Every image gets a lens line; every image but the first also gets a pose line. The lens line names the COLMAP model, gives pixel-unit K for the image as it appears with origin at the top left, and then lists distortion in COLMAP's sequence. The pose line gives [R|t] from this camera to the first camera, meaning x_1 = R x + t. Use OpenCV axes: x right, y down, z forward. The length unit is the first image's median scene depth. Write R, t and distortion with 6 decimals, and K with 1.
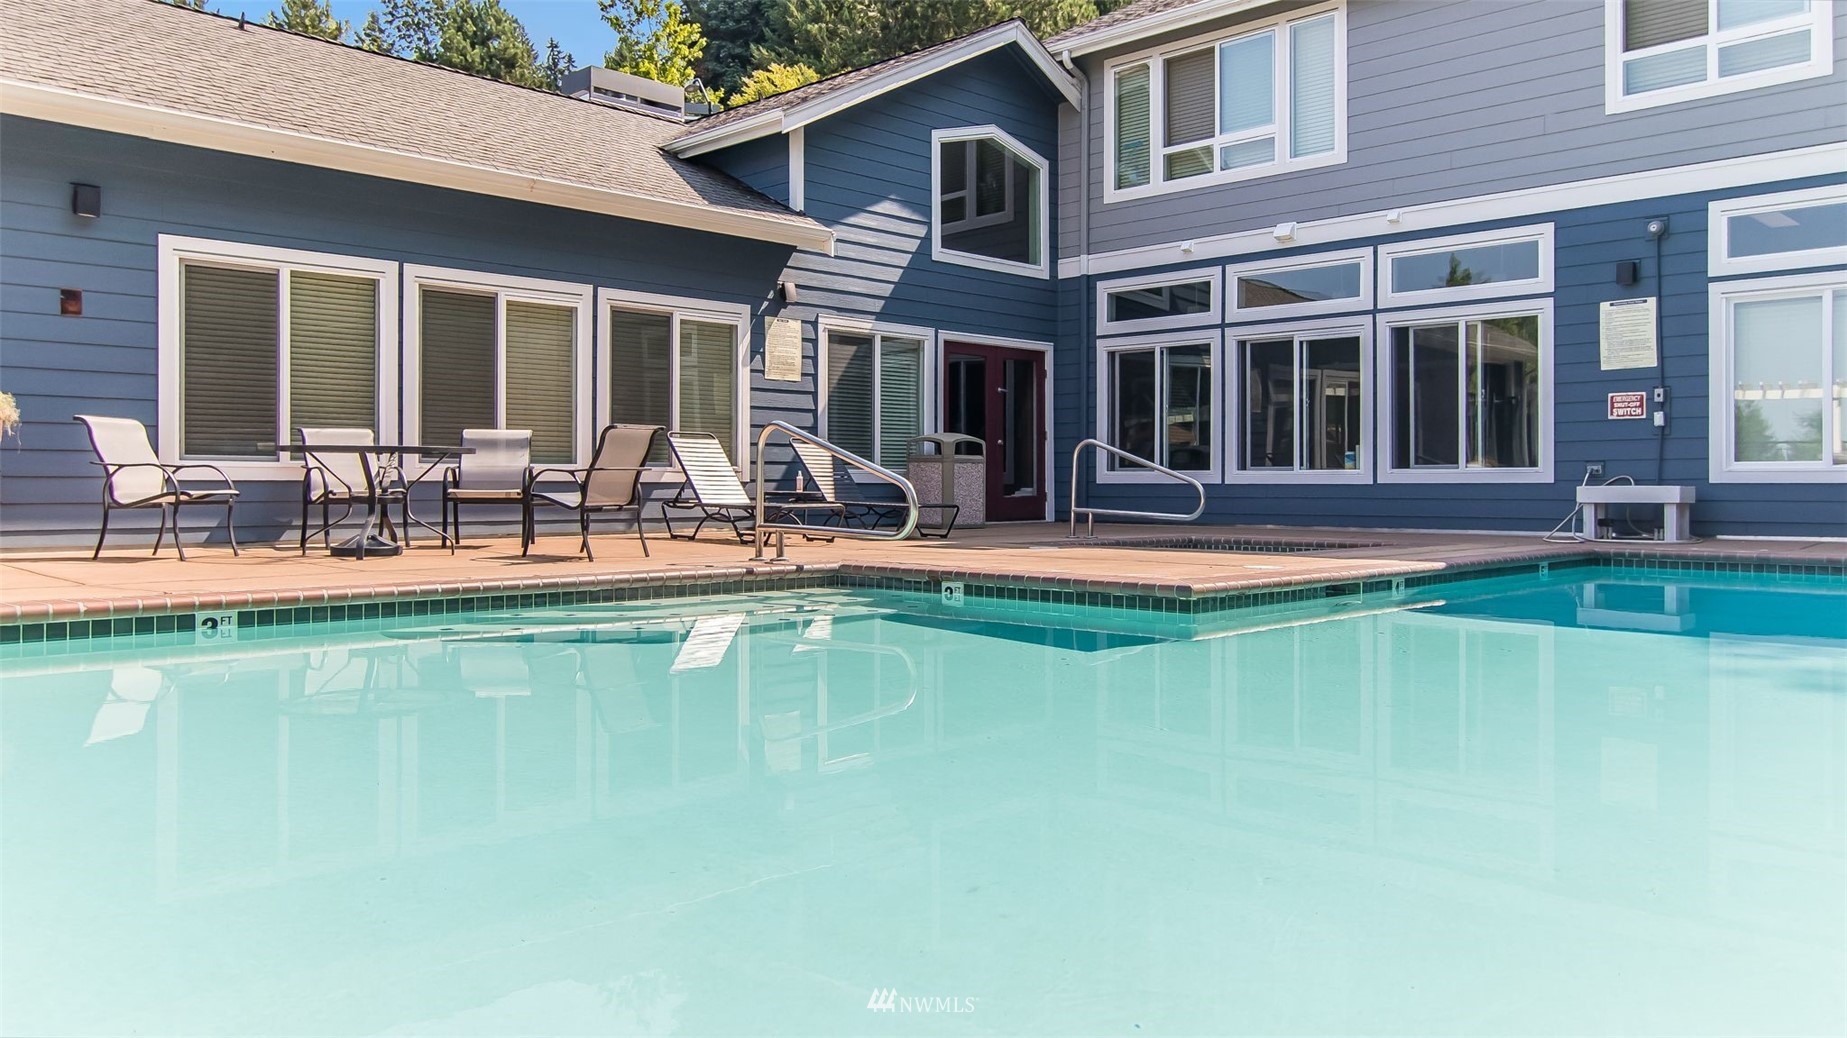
lens RADIAL K [[1346.9, 0, 916.1], [0, 1346.9, 494.1], [0, 0, 1]] dist [0.002075, 0.001087]
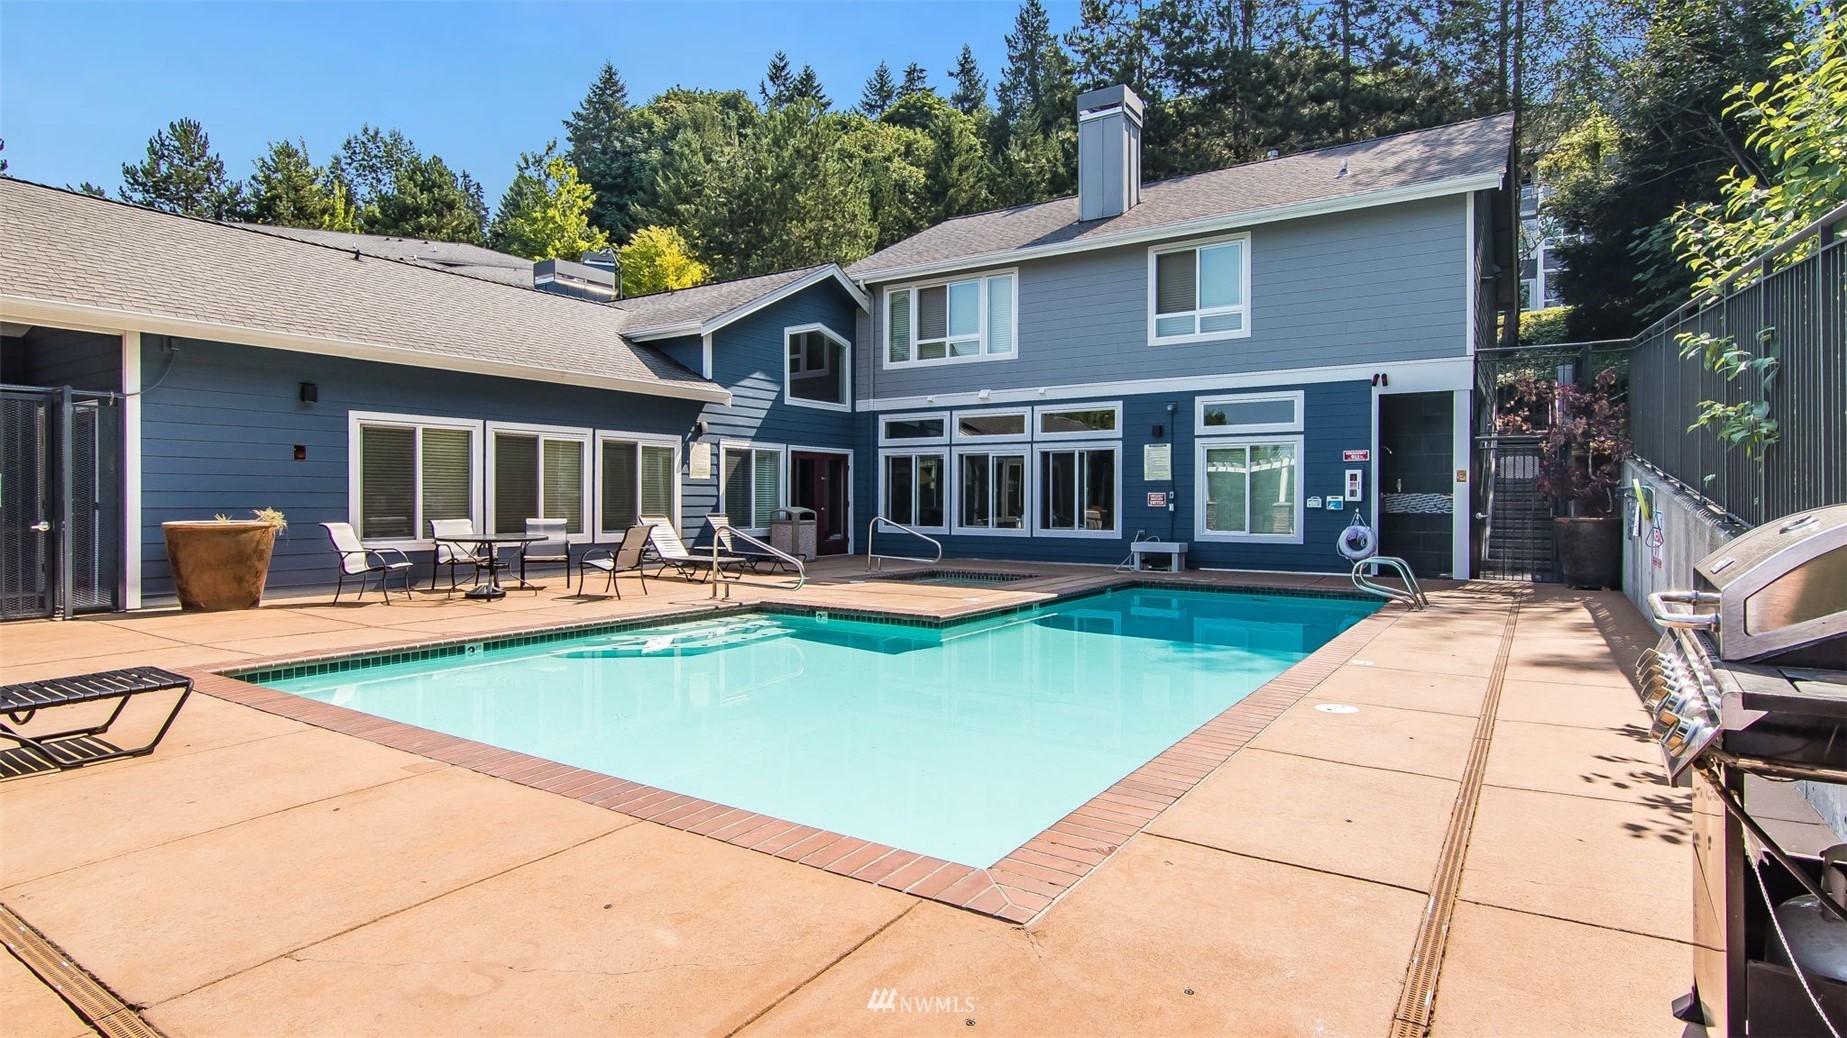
lens RADIAL K [[932.9, 0, 923.5], [0, 932.9, 519.0], [0, 0, 1]] dist [-0.001195, -0.000245]
pose [[0.980036, 0.001057, 0.198816, -0.055667], [-0.004108, 0.999880, 0.014932, -0.051974], [-0.198777, -0.015451, 0.979923, -0.214175]]
